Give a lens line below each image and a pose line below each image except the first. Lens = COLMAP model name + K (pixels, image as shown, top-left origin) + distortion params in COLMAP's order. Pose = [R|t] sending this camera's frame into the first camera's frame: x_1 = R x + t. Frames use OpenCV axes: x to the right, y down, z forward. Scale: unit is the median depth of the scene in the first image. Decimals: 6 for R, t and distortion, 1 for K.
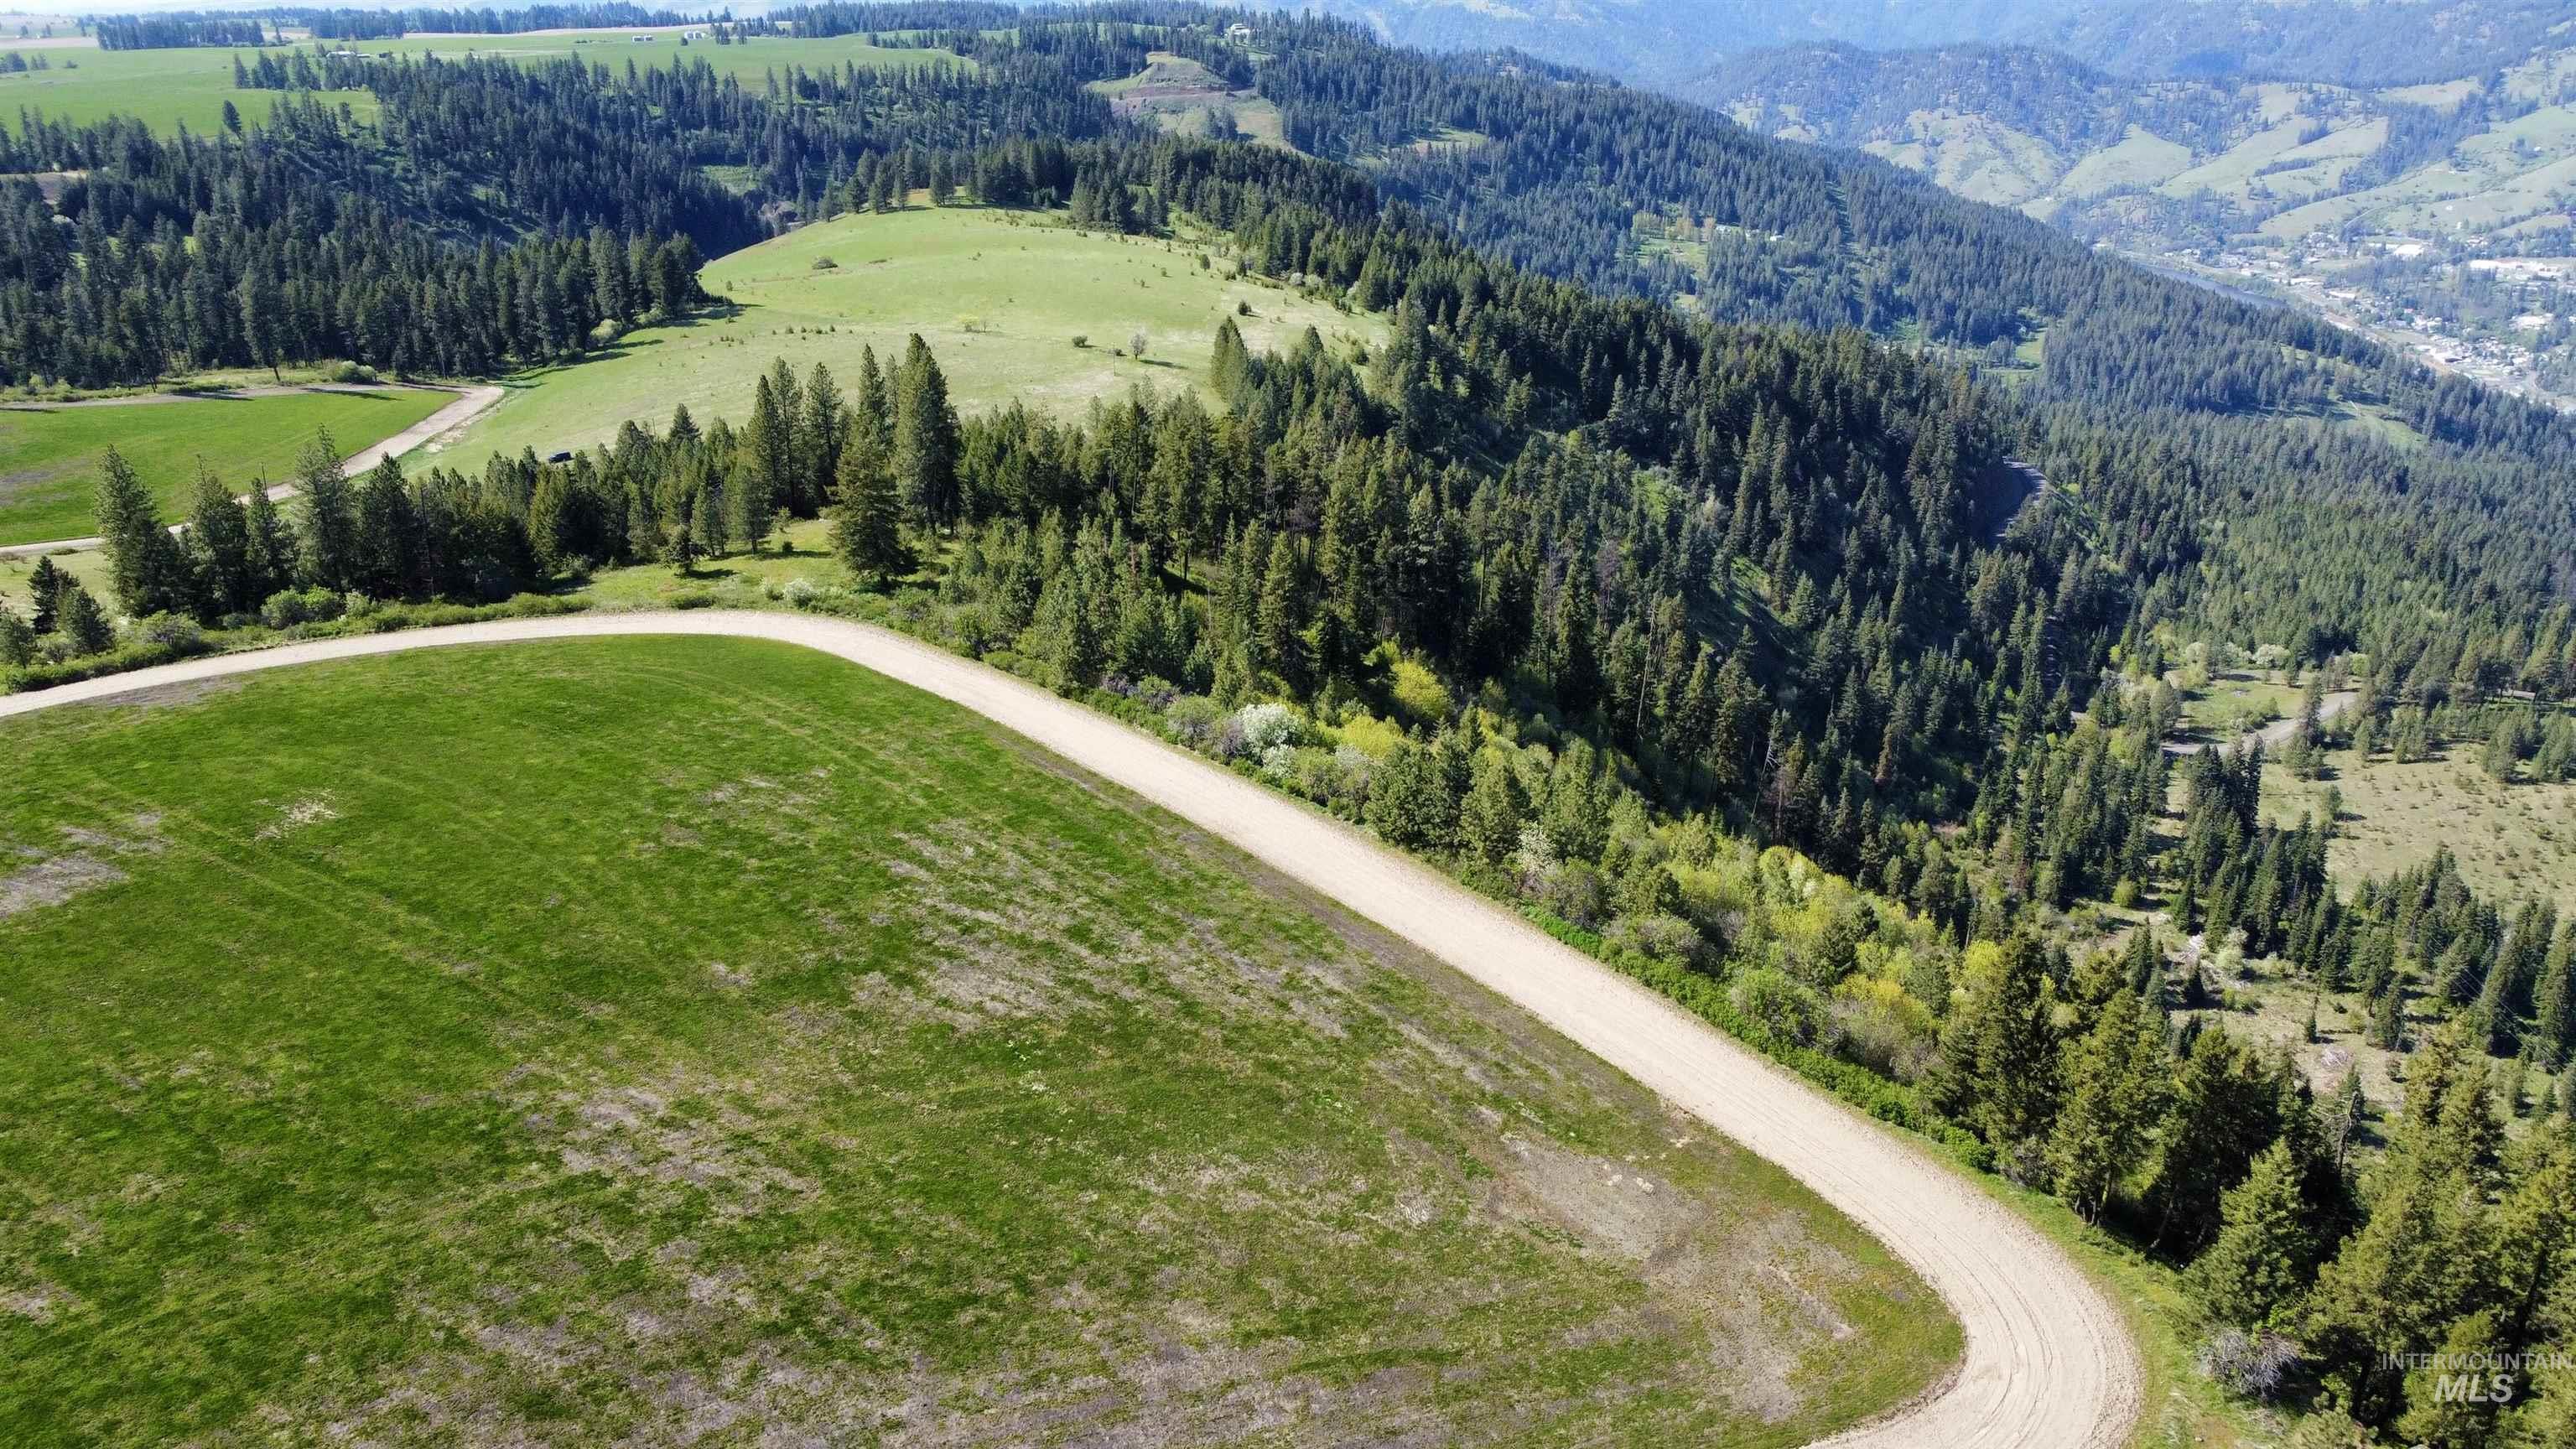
lens RADIAL K [[1933.2, 0, 1280.7], [0, 1933.2, 698.7], [0, 0, 1]] dist [-0.000597, -0.003813]
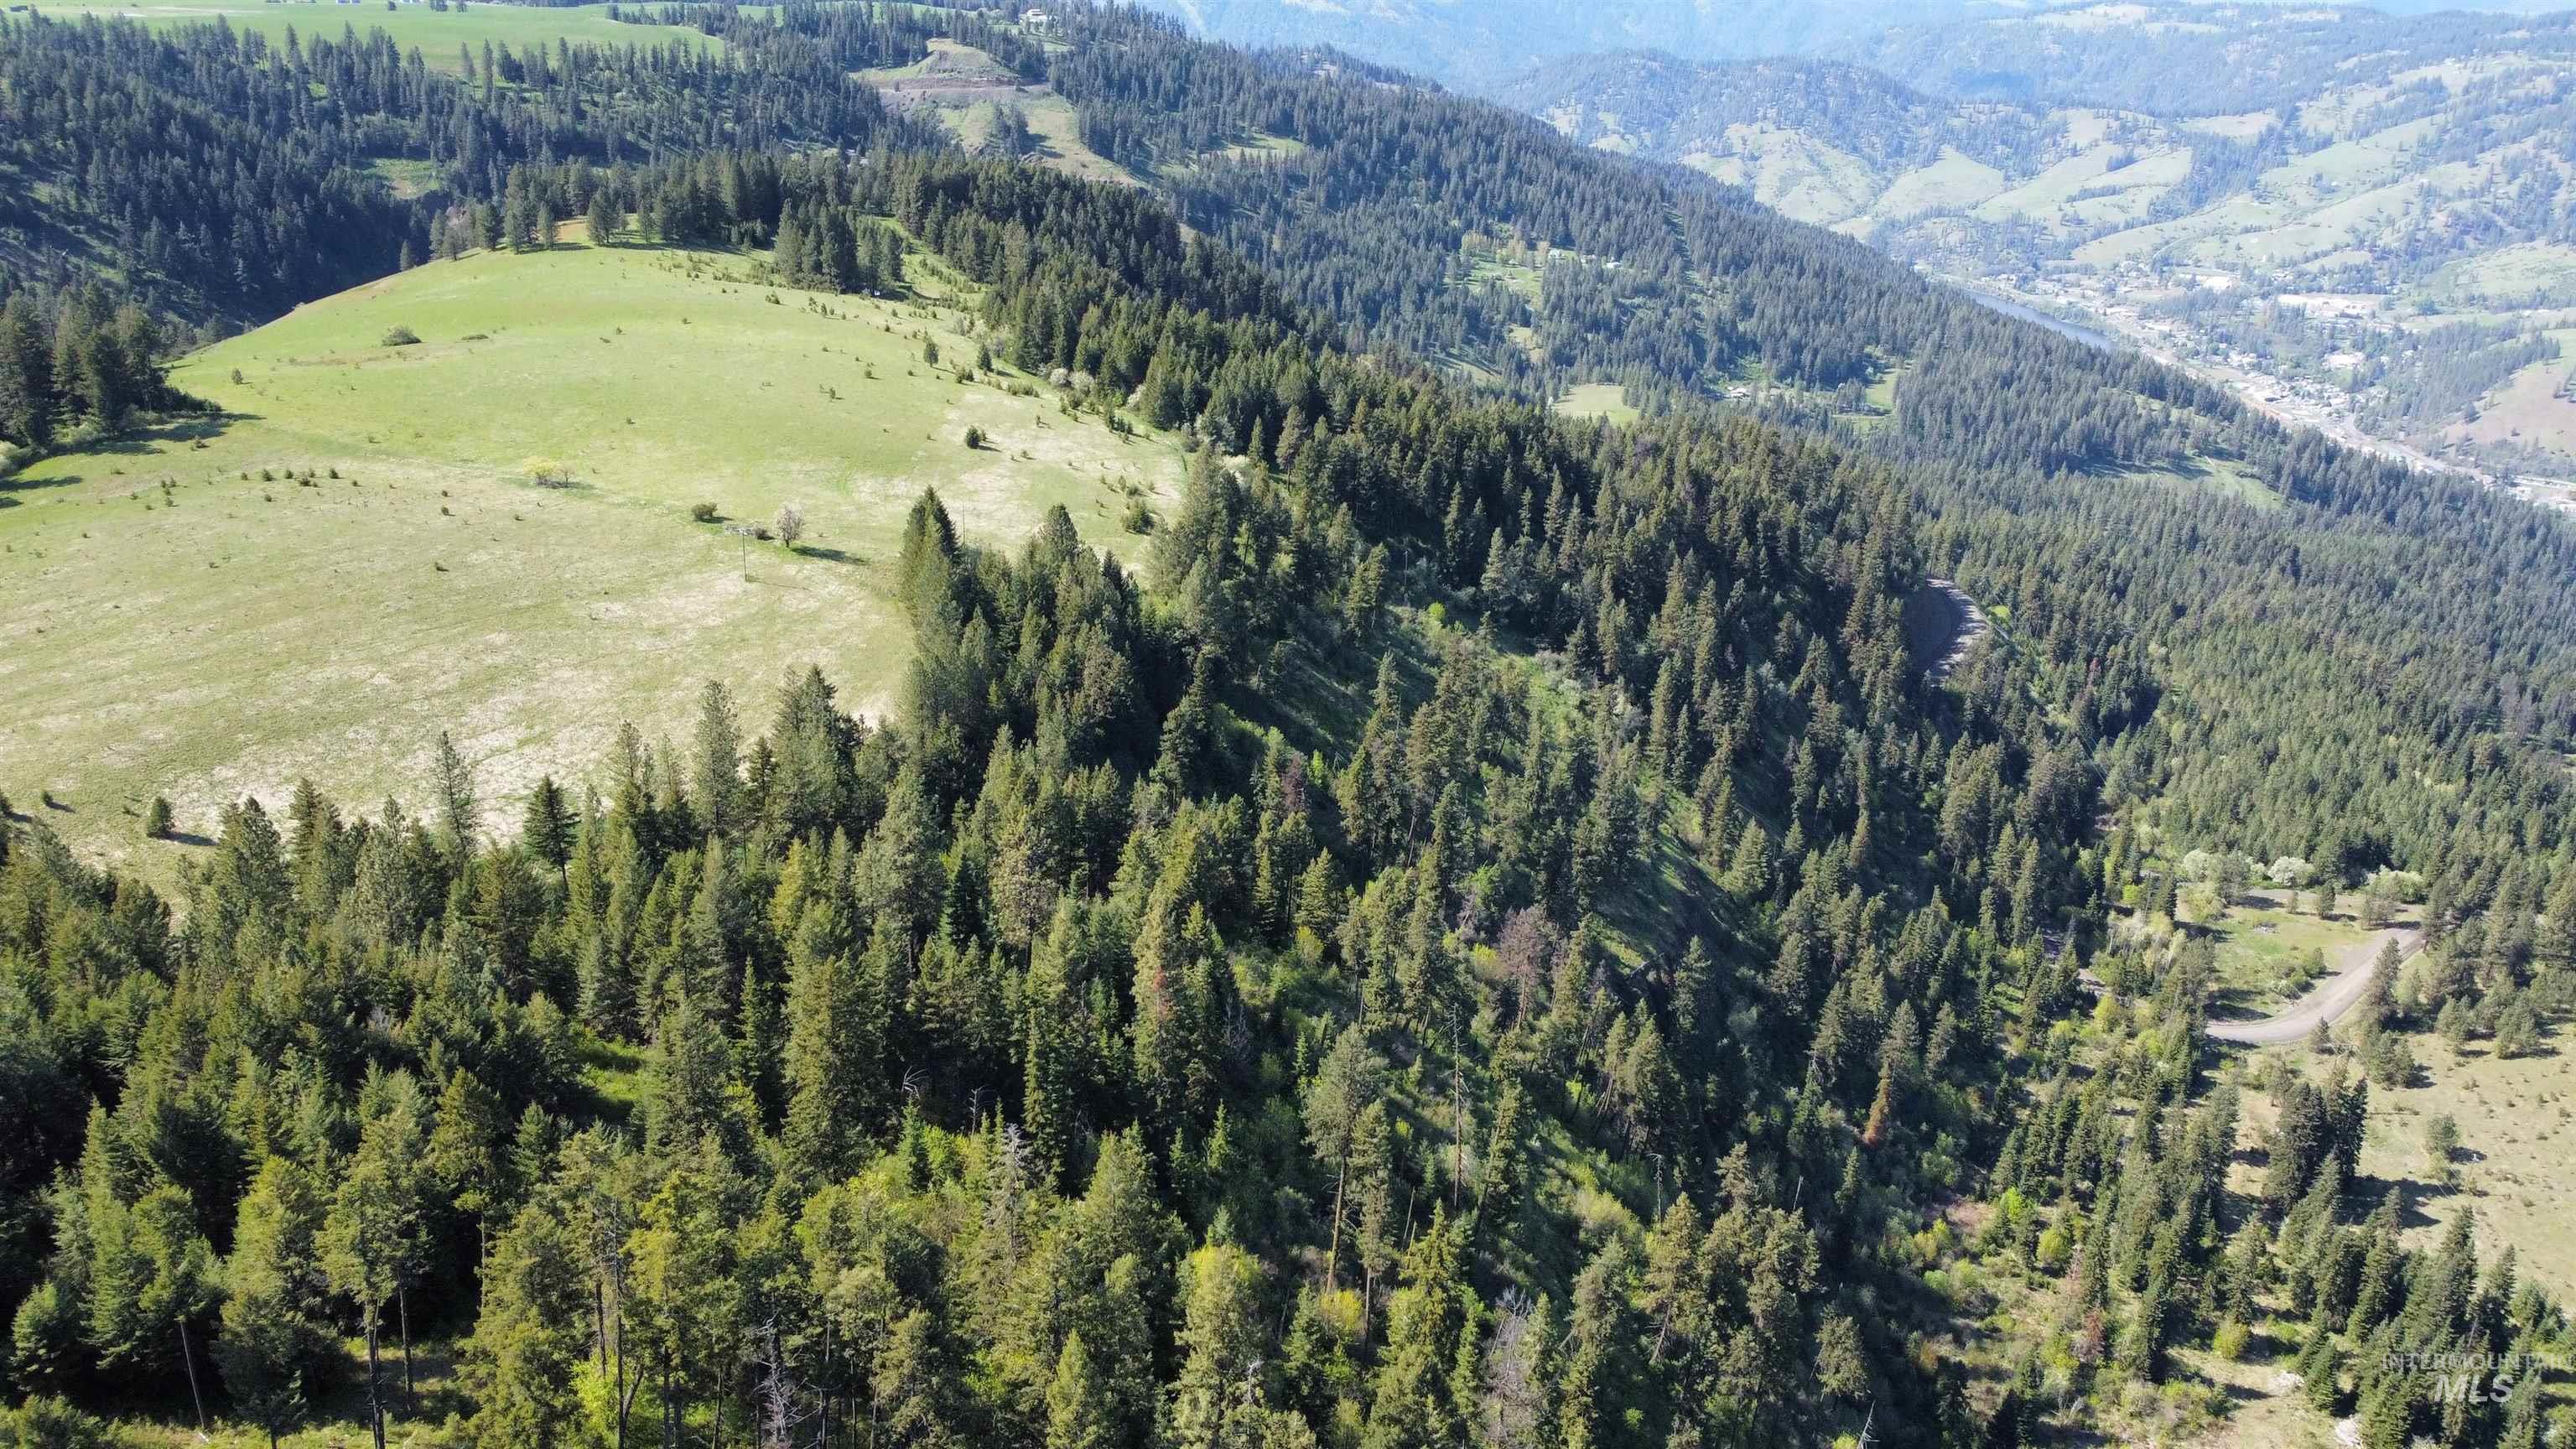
lens RADIAL K [[1933.2, 0, 1285.3], [0, 1933.2, 709.9], [0, 0, 1]] dist [-0.000597, -0.003813]
pose [[0.994960, 0.003952, 0.100196, 0.010681], [-0.005059, 0.999929, 0.010802, -0.051886], [-0.100146, -0.011254, 0.994909, 0.135774]]
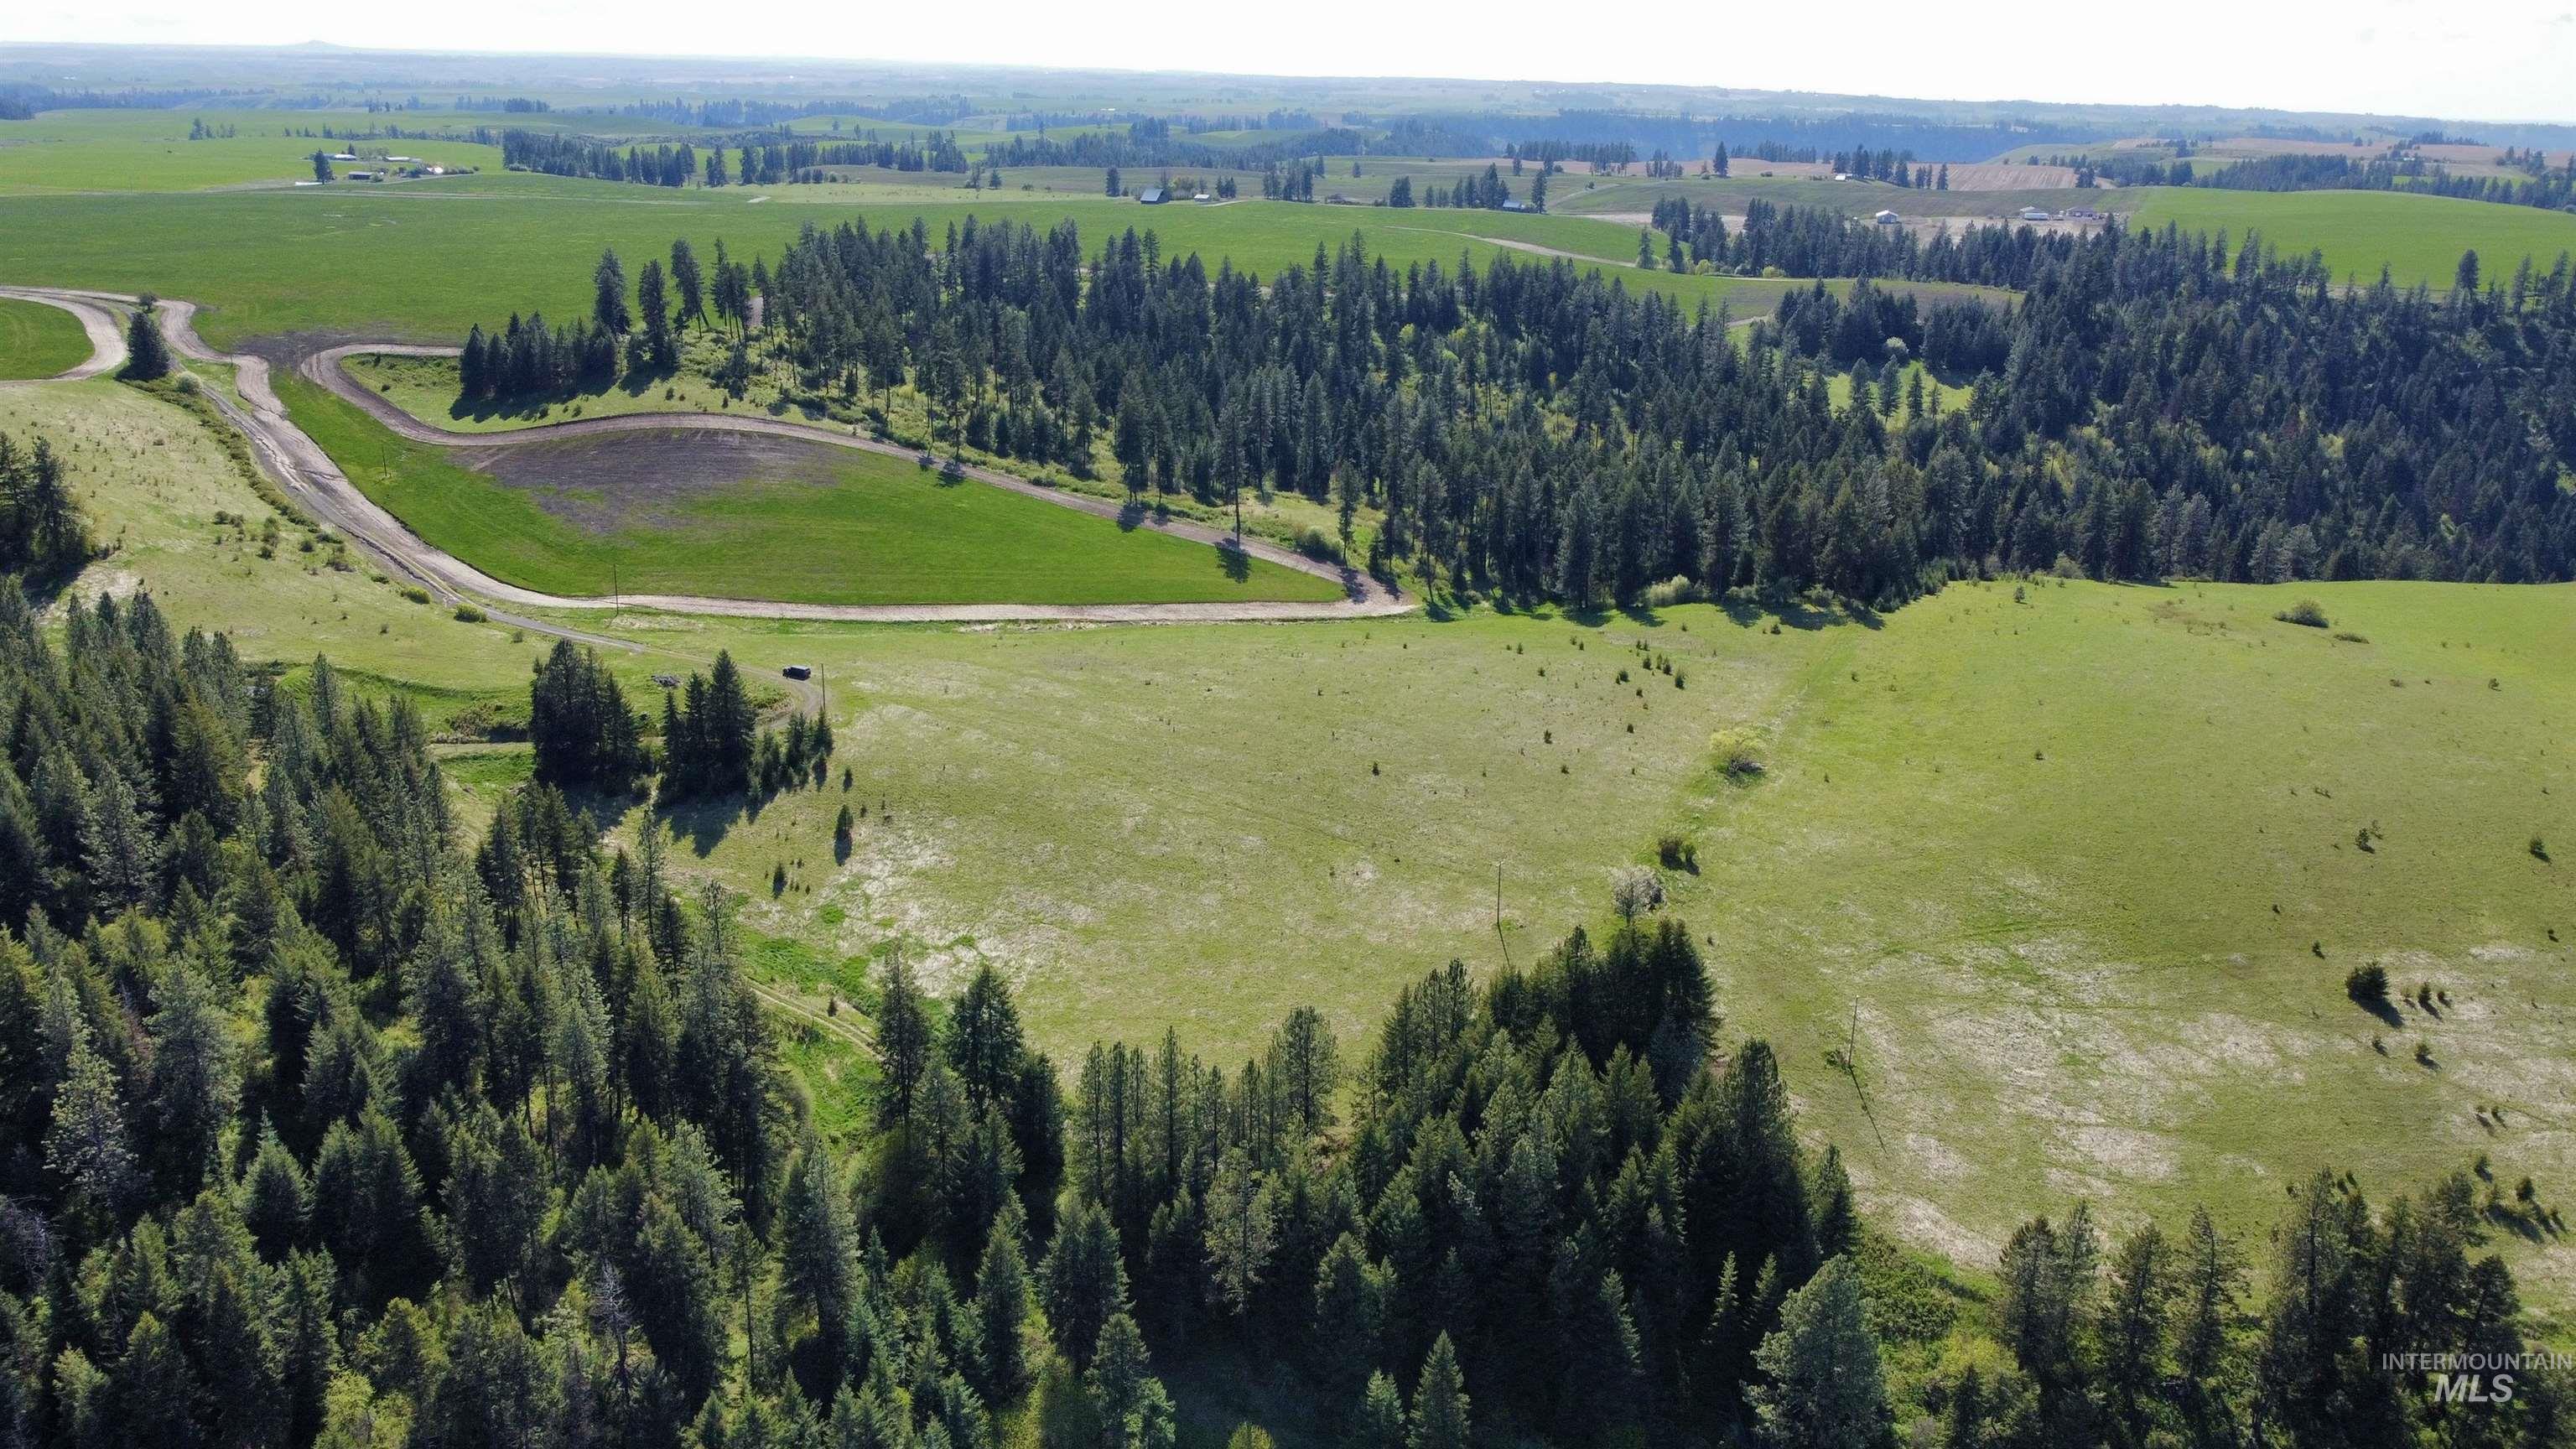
lens RADIAL K [[1933.2, 0, 1284.1], [0, 1933.2, 724.2], [0, 0, 1]] dist [-0.000597, -0.003813]
pose [[0.178176, 0.332650, -0.926066, 0.130625], [-0.371167, 0.894325, 0.249836, -0.123097], [0.911312, 0.299210, 0.282816, 0.315772]]
